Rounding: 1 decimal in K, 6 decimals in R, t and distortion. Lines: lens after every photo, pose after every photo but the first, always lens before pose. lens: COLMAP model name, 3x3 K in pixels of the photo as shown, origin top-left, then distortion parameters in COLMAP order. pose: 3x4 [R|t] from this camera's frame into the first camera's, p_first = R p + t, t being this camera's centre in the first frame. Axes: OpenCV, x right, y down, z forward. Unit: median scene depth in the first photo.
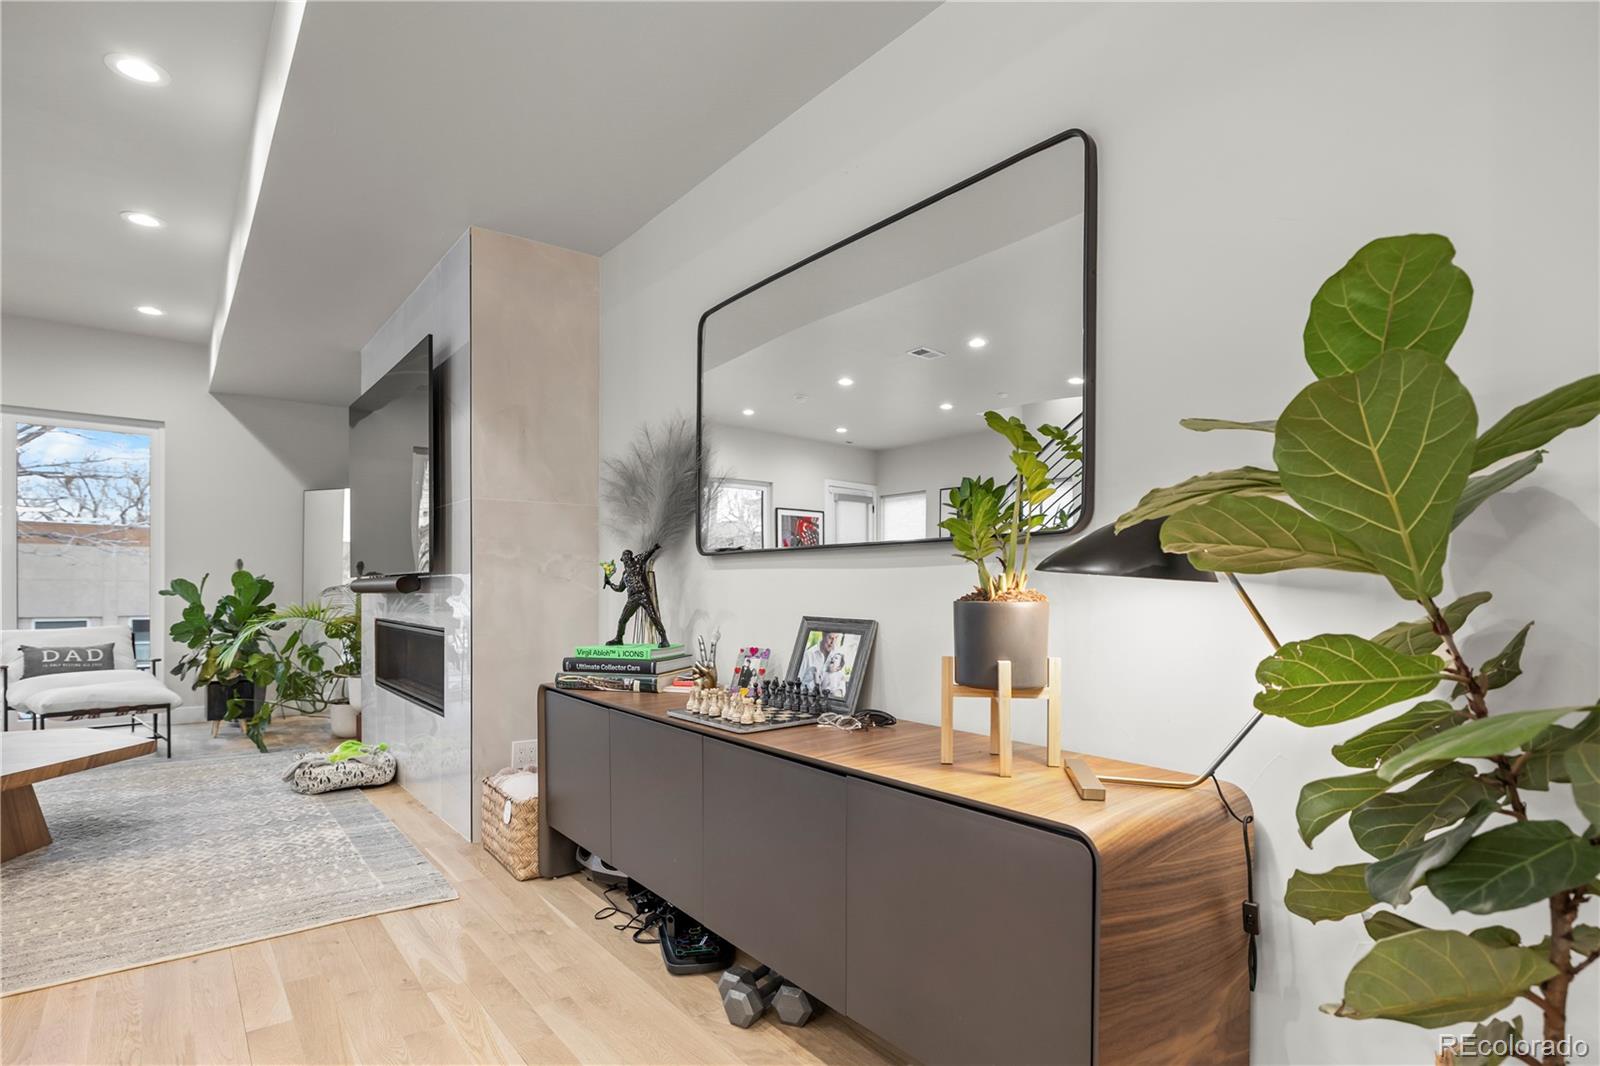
lens RADIAL K [[832.6, 0, 800.8], [0, 832.6, 583.5], [0, 0, 1]] dist [0.003251, 0.000097]
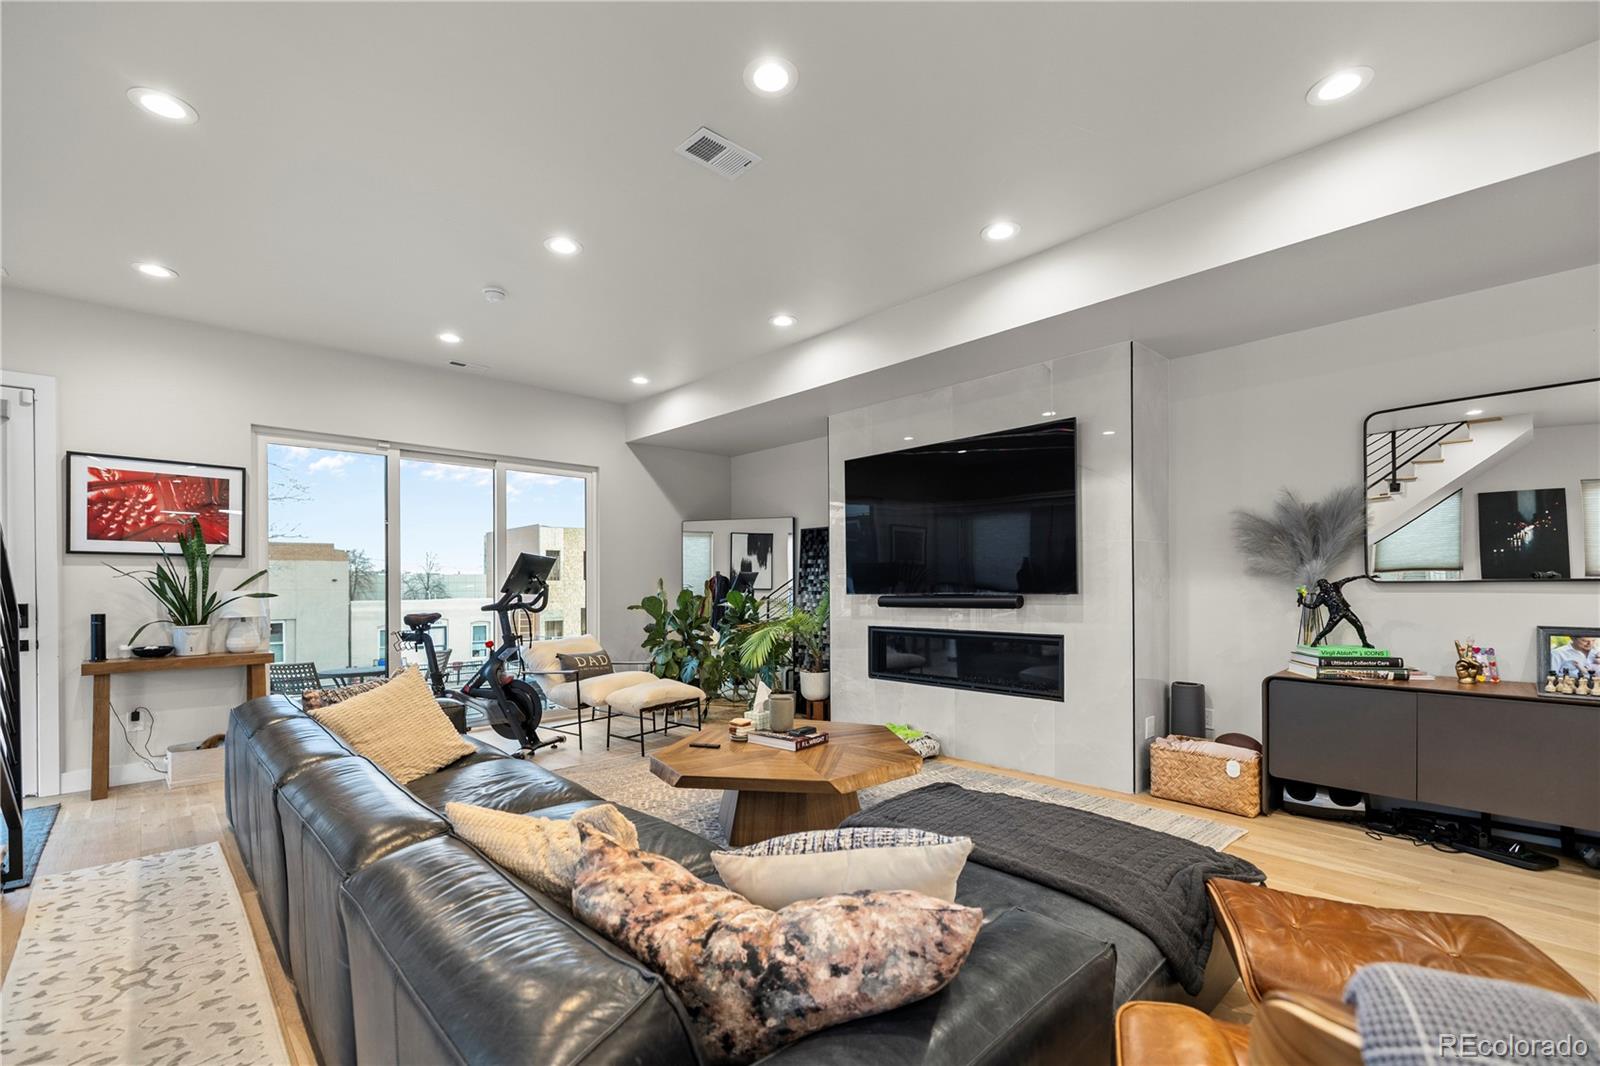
lens RADIAL K [[692.1, 0, 795.8], [0, 692.1, 586.1], [0, 0, 1]] dist [-0.000156, 0.000121]
pose [[0.995591, -0.011236, 0.093129, -1.314243], [0.010856, 0.999931, 0.004579, -0.047361], [-0.093174, -0.003548, 0.995643, -0.083326]]
